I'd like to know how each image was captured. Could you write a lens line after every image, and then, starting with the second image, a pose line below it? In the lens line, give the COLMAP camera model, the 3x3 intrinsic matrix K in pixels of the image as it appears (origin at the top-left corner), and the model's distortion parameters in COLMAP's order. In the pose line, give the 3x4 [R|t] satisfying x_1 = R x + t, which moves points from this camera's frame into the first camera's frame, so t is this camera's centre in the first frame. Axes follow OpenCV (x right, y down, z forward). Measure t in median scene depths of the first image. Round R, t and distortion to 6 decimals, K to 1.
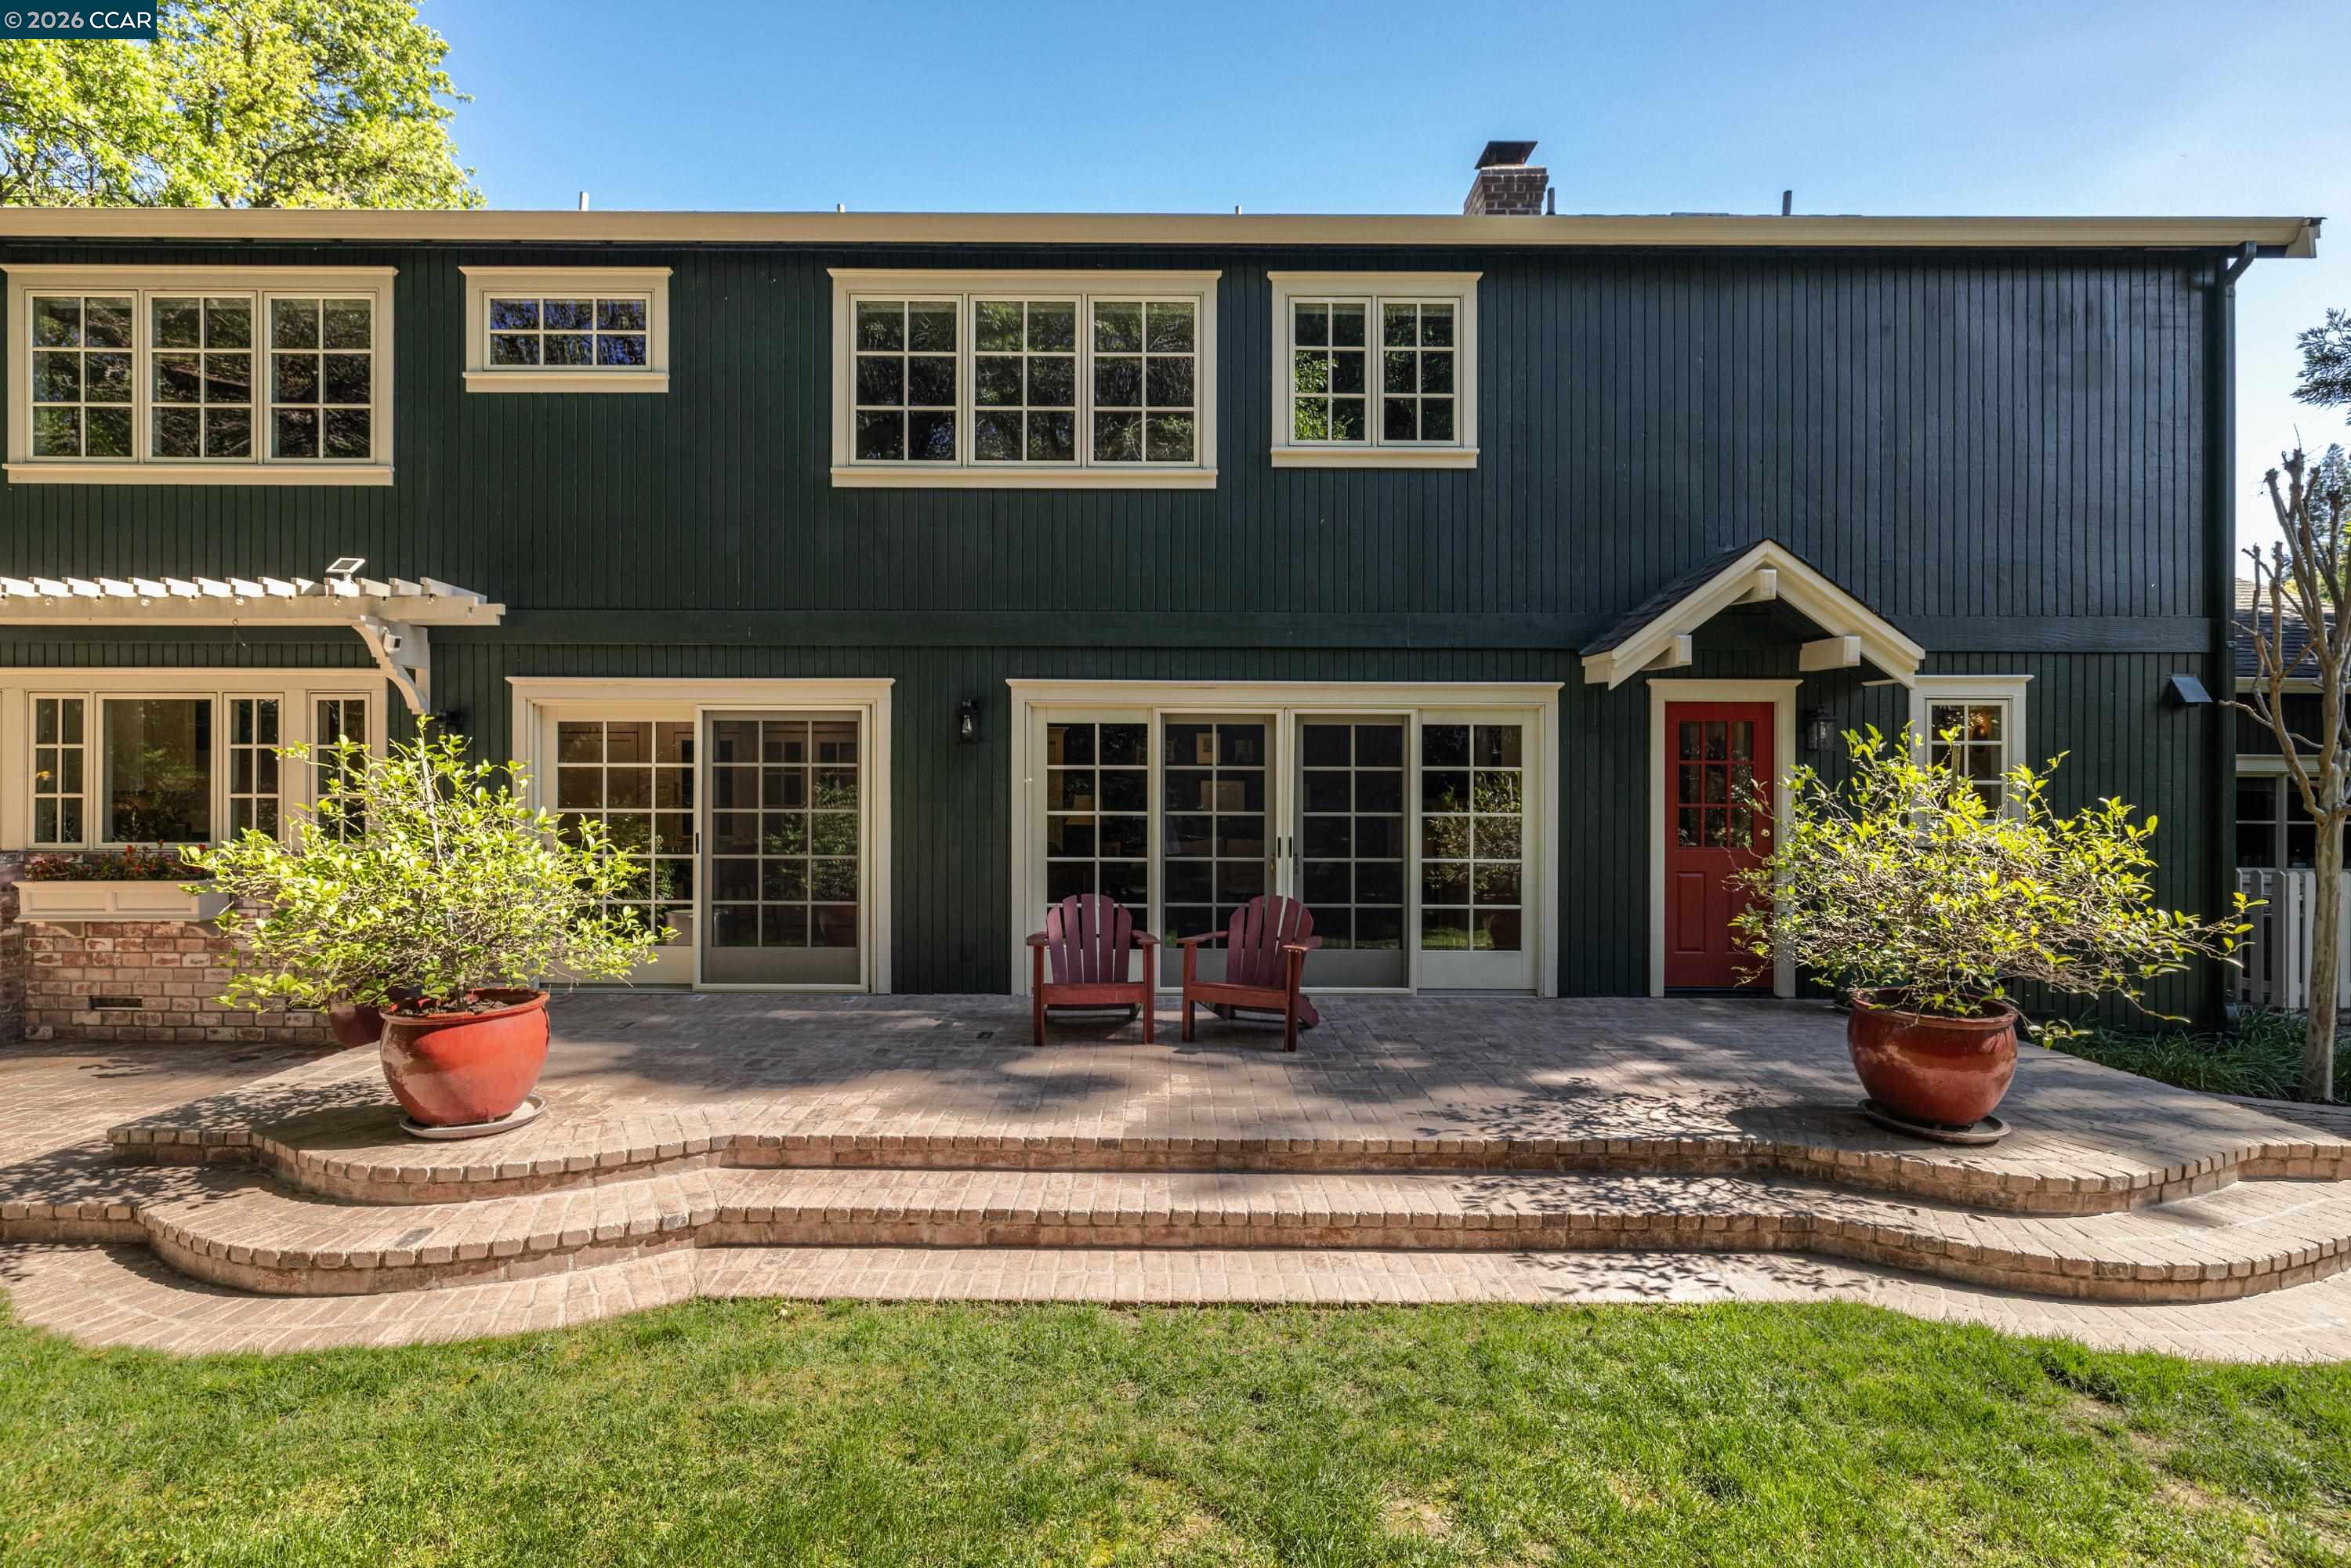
lens RADIAL K [[1140.0, 0, 1175.5], [0, 1140.0, 784.0], [0, 0, 1]] dist [0.000339, 0.000919]
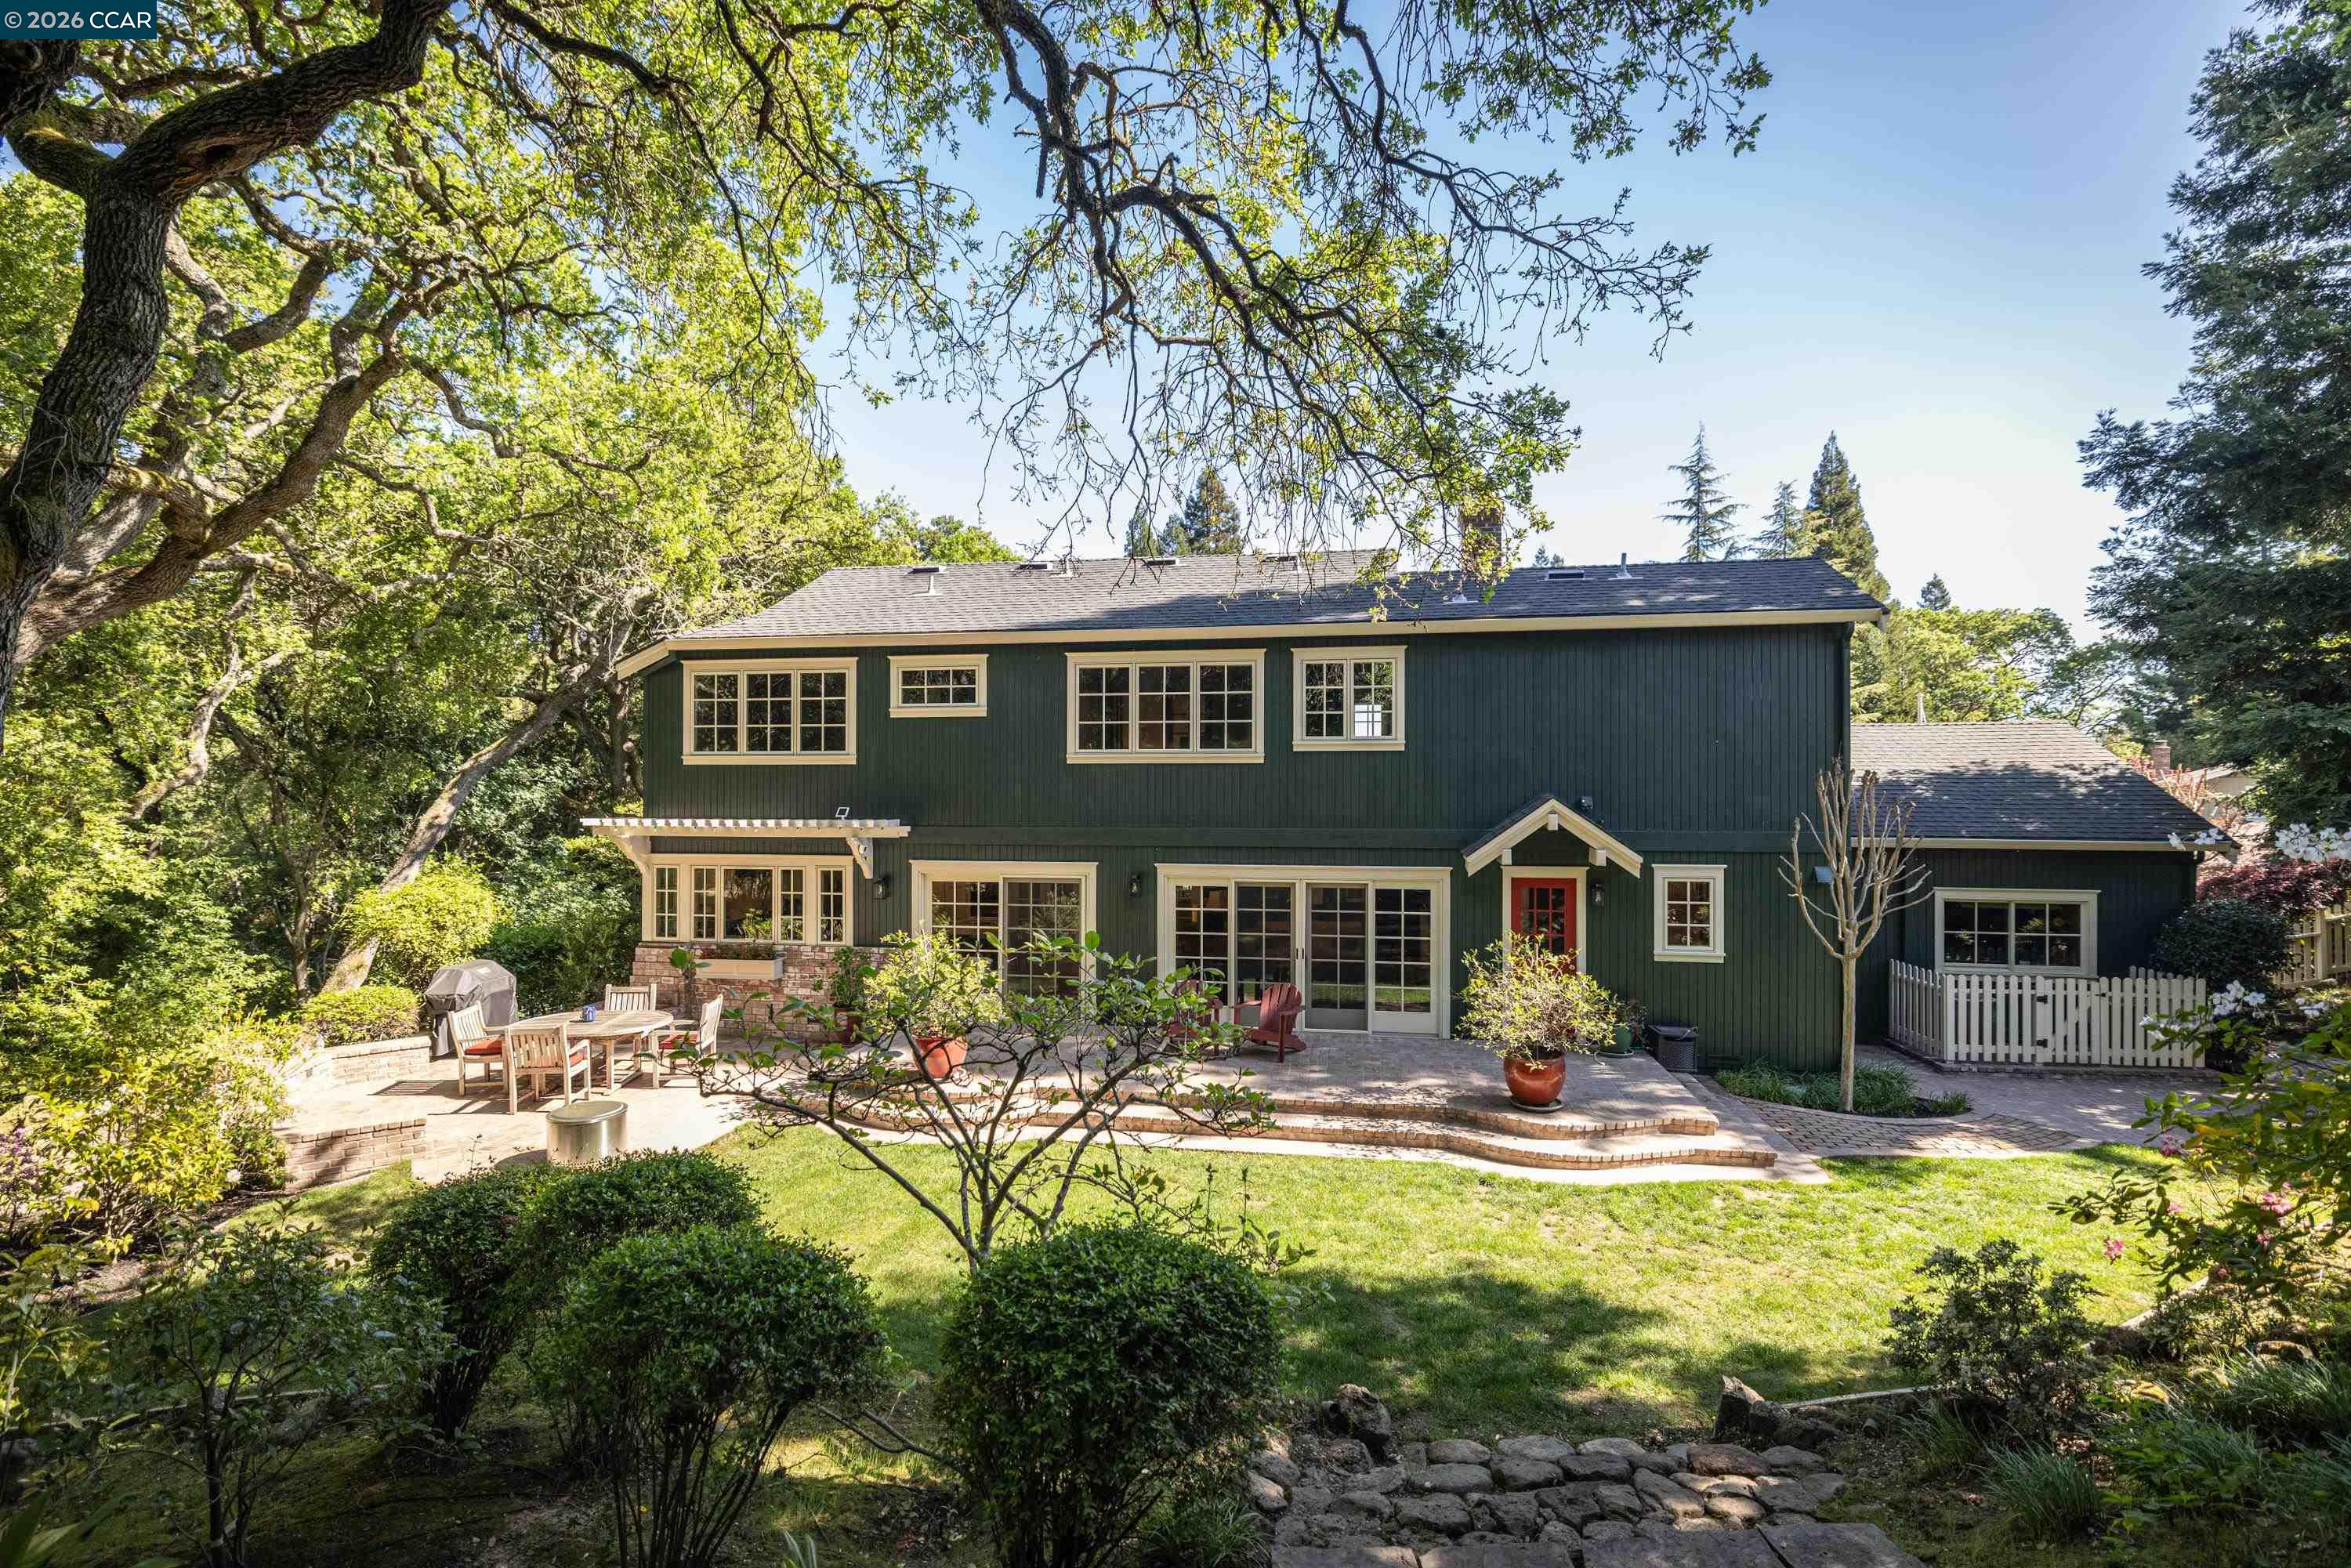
lens RADIAL K [[1115.3, 0, 1175.5], [0, 1115.3, 784.0], [0, 0, 1]] dist [0.000646, 0.000141]
pose [[0.985931, -0.002483, -0.167137, 0.201682], [0.001240, 0.999971, -0.007539, -0.211476], [0.167151, 0.007226, 0.985905, -0.852562]]
